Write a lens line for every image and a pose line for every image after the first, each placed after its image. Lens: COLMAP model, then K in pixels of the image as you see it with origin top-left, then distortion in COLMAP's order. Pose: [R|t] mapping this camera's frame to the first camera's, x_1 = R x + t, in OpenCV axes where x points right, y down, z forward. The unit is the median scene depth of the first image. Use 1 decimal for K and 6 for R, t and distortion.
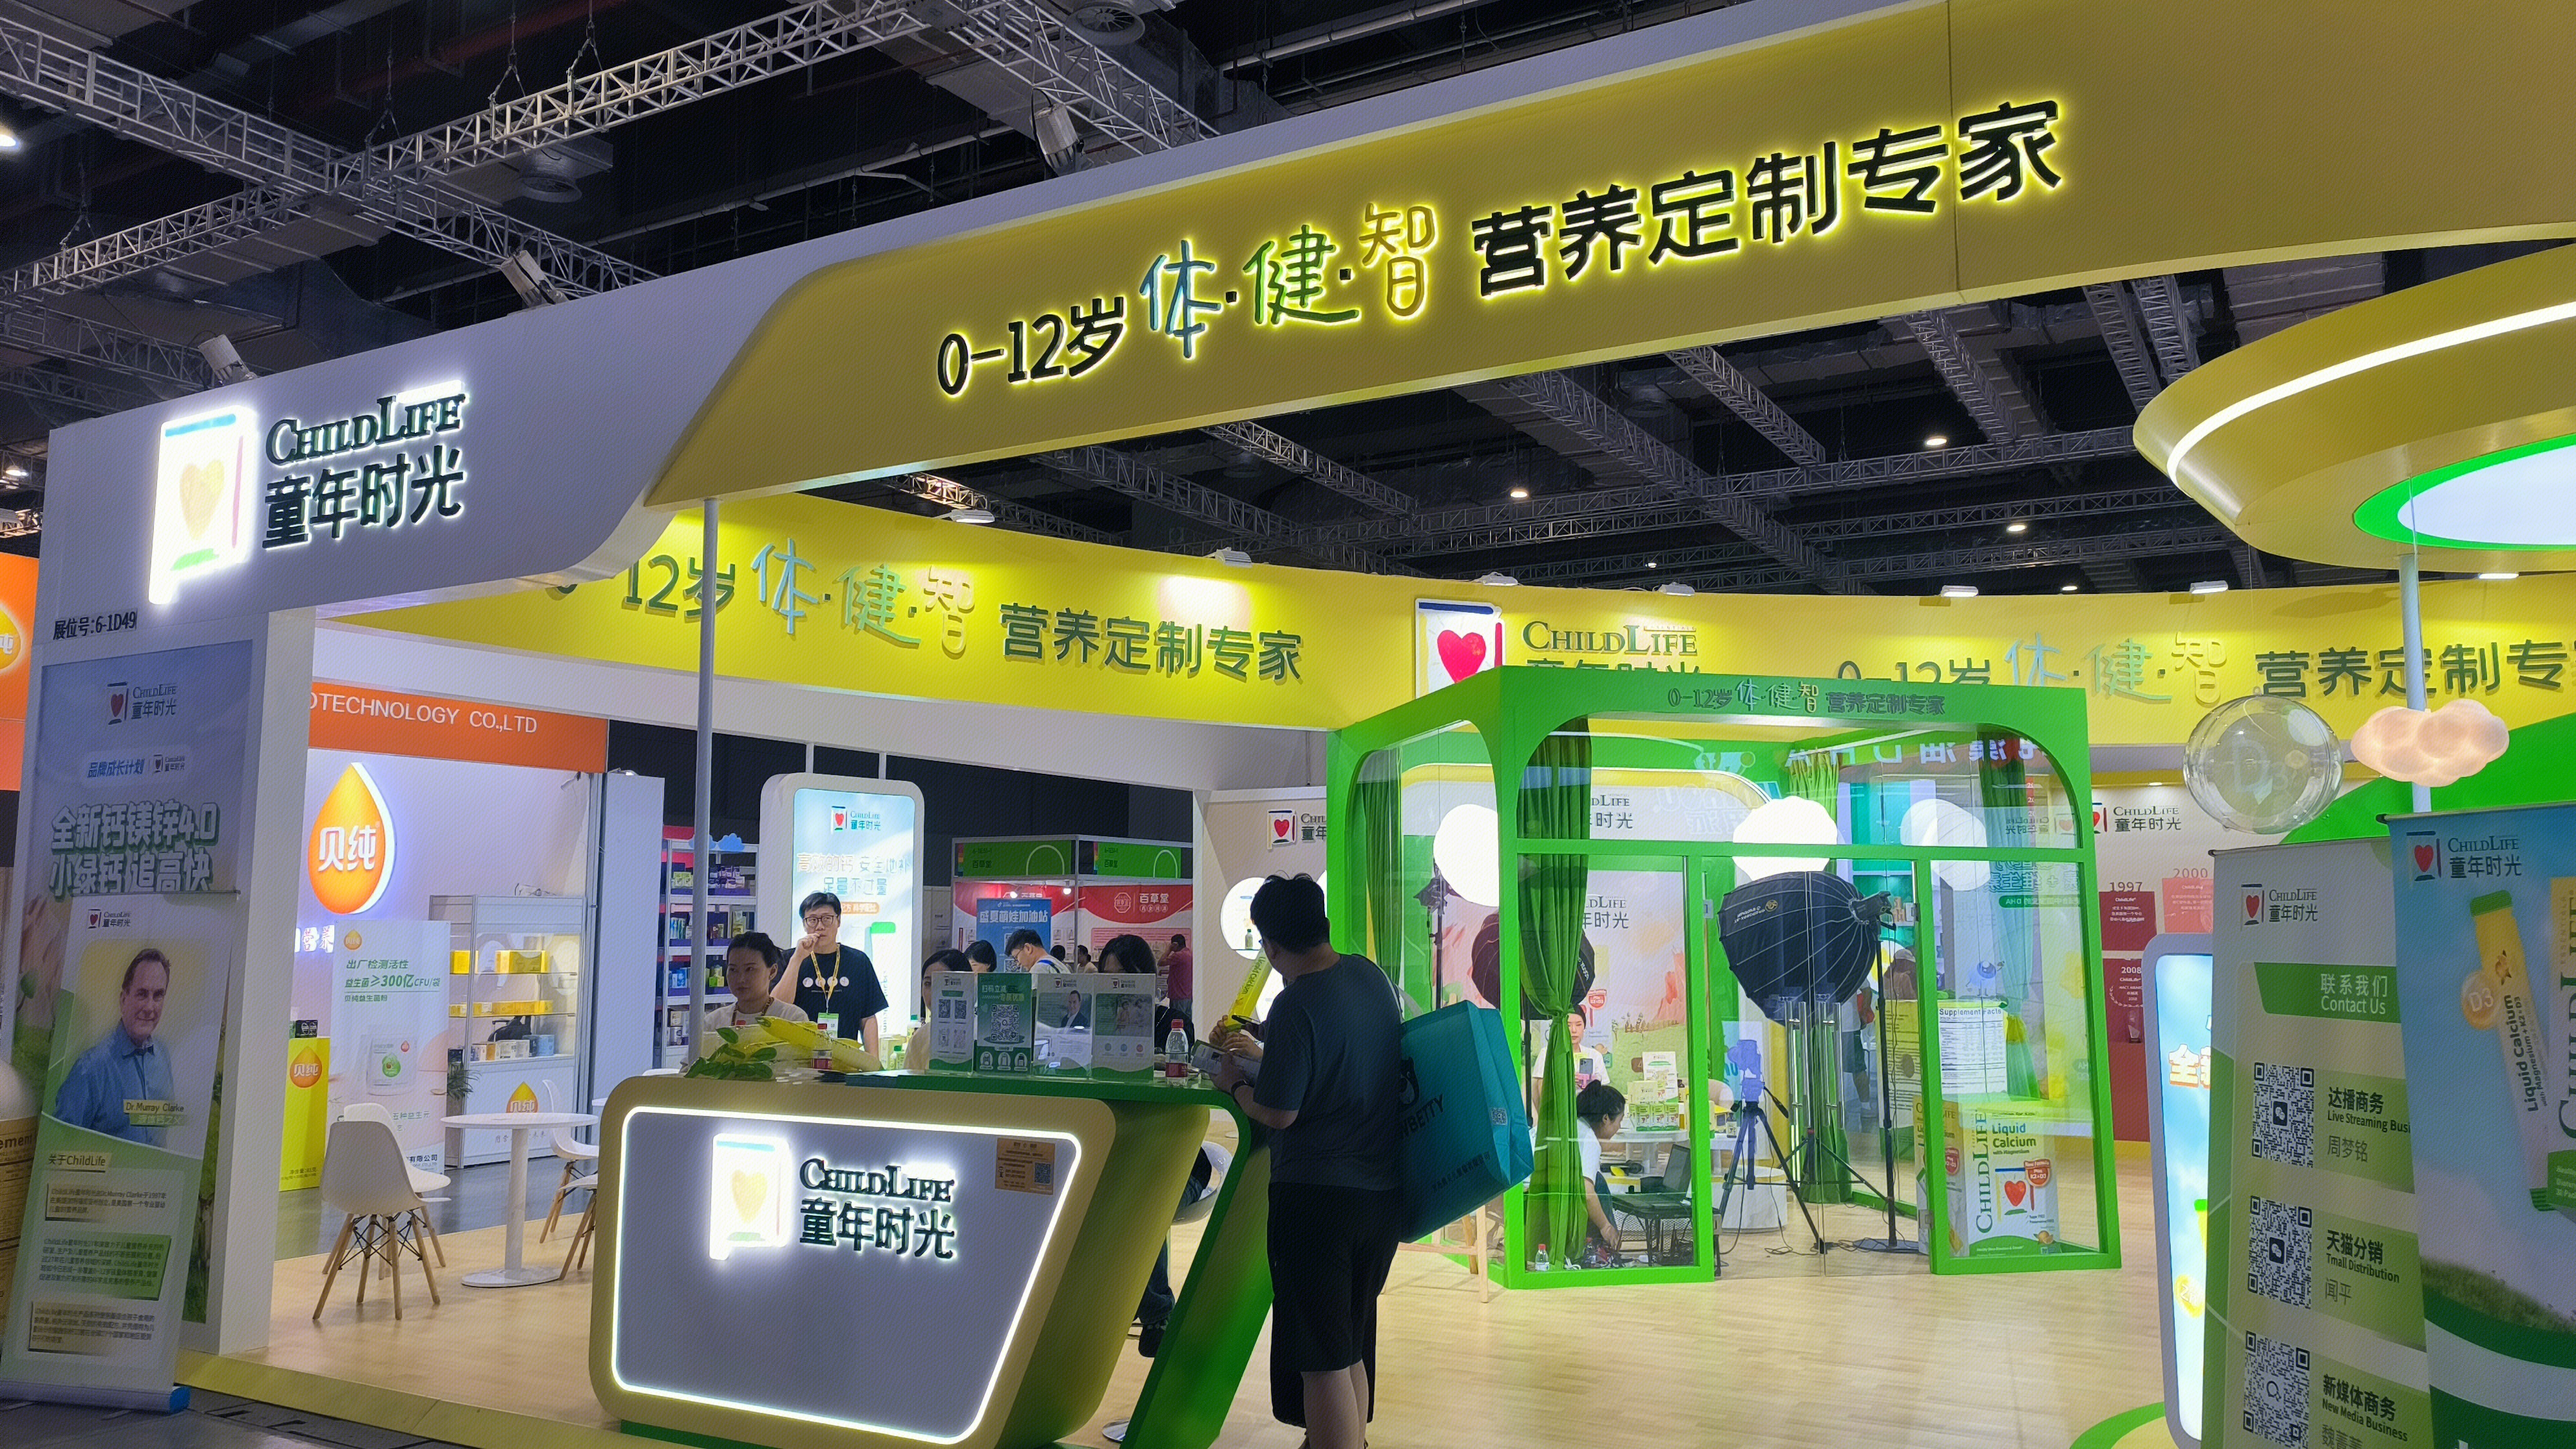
lens RADIAL K [[1901.3, 0, 1286.9], [0, 1901.3, 730.2], [0, 0, 1]] dist [0.015033, 0.007581]
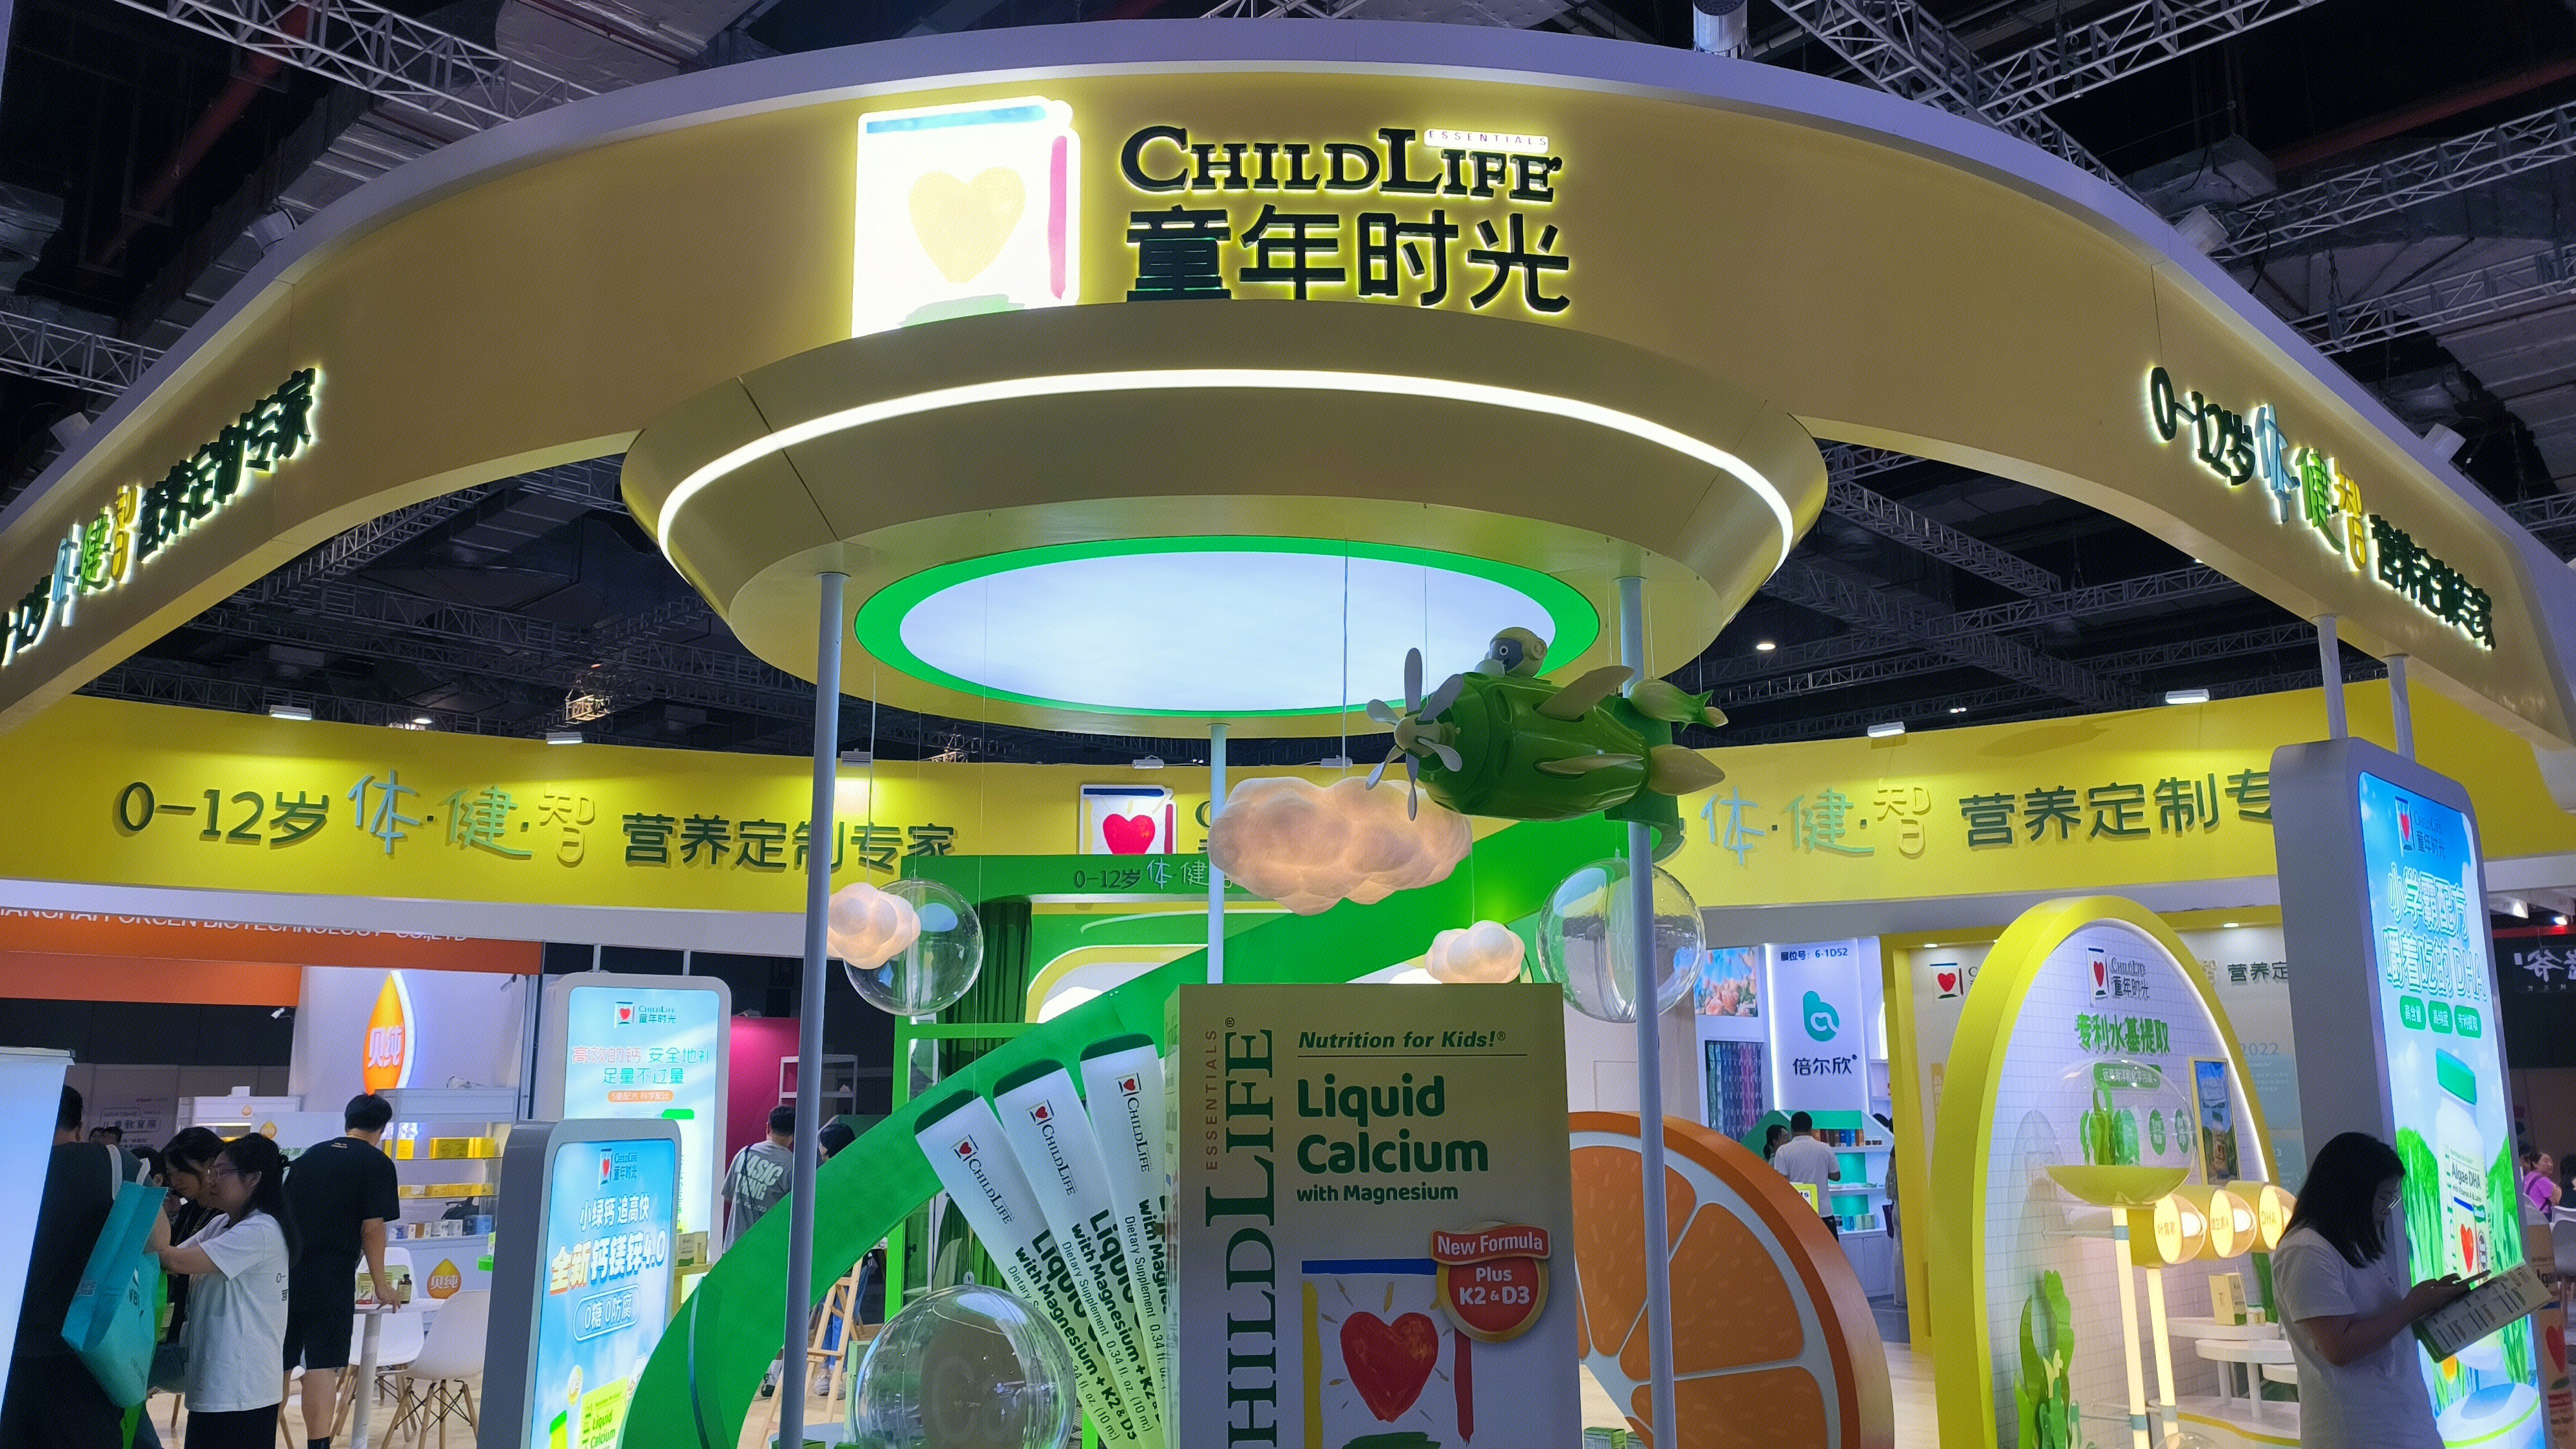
lens RADIAL K [[1901.3, 0, 1281.9], [0, 1901.3, 715.7], [0, 0, 1]] dist [0.015033, 0.007581]
pose [[0.967364, -0.060754, -0.246002, 0.426787], [0.036408, 0.994083, -0.102337, 0.002656], [0.250763, 0.090041, 0.963852, 0.029186]]
